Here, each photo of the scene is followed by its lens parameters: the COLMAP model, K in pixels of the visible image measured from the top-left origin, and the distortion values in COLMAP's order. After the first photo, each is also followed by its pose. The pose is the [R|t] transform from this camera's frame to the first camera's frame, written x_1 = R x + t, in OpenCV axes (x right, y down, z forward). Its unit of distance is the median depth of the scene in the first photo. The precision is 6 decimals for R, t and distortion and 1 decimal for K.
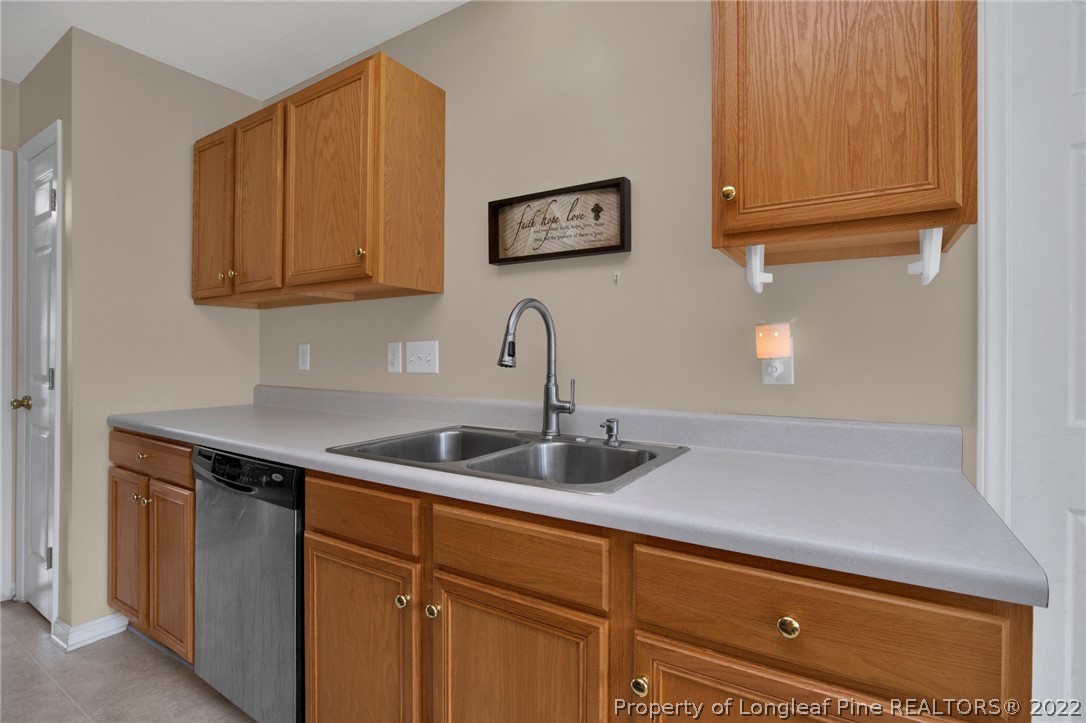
lens RADIAL K [[509.6, 0, 537.5], [0, 509.6, 357.1], [0, 0, 1]] dist [-0.022836, 0.000698]
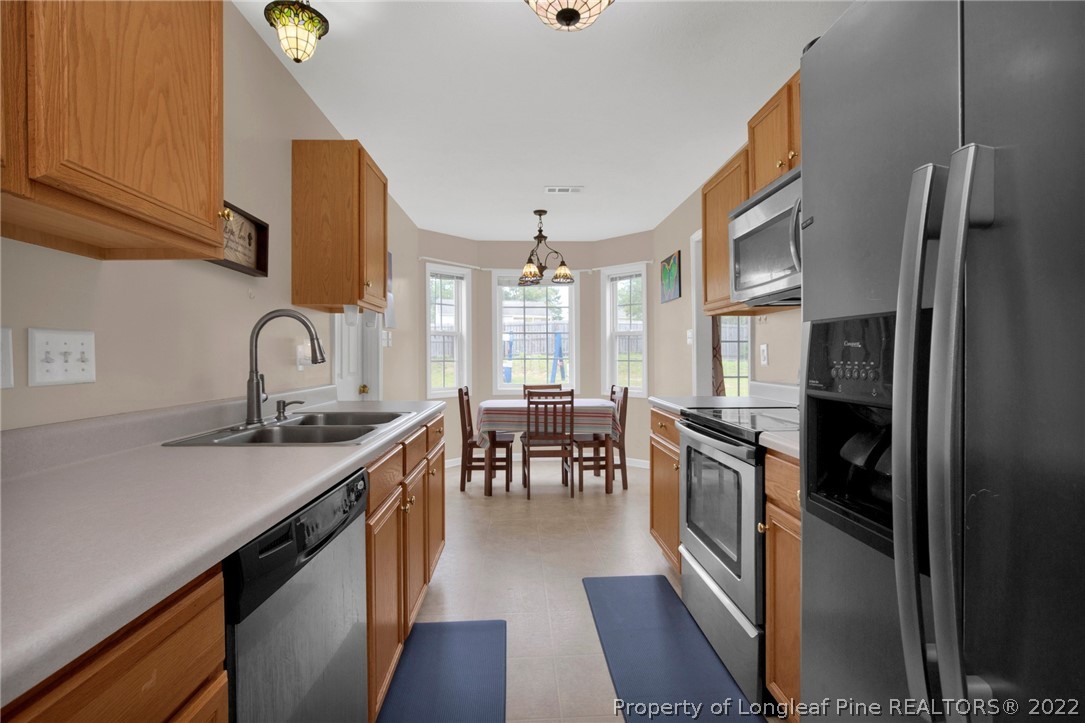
lens RADIAL K [[509.1, 0, 542.6], [0, 509.1, 359.9], [0, 0, 1]] dist [-0.022836, 0.000698]
pose [[-0.568062, 0.000190, 0.822986, -1.245302], [0.011727, 0.999900, 0.007864, 0.008312], [-0.822902, 0.014118, -0.568007, 1.059081]]
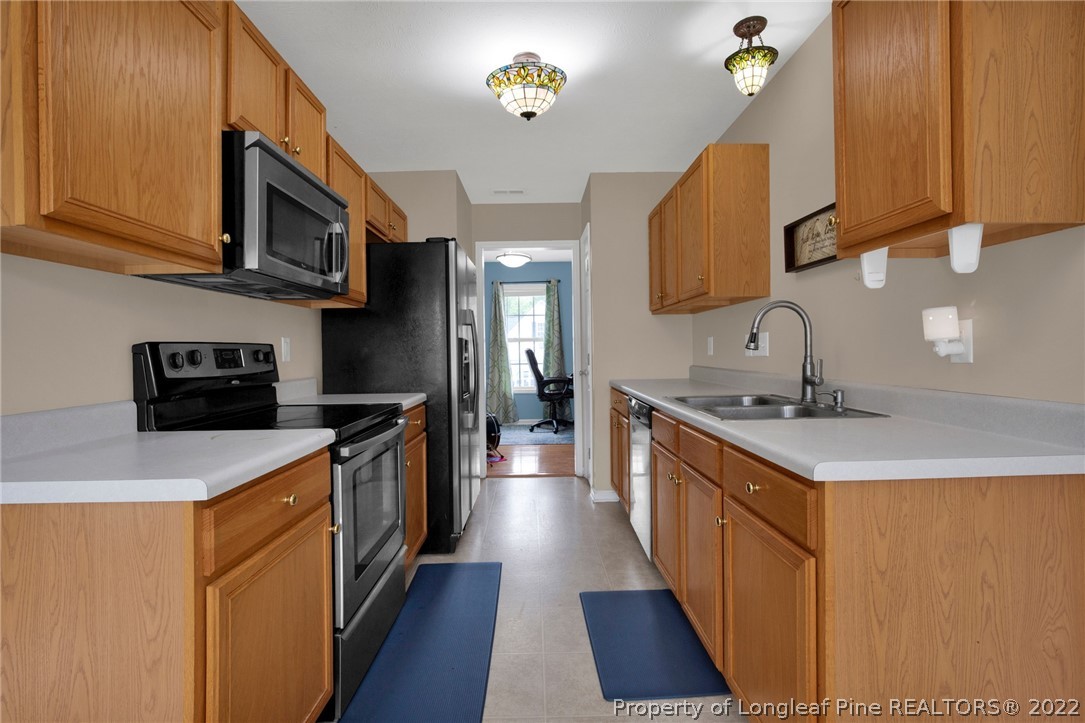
lens RADIAL K [[509.1, 0, 546.5], [0, 509.1, 357.5], [0, 0, 1]] dist [-0.022836, 0.000698]
pose [[0.552864, 0.001224, -0.833271, 0.702758], [0.014466, 0.999834, 0.011066, 0.013905], [0.833146, -0.018172, 0.552754, -0.267031]]
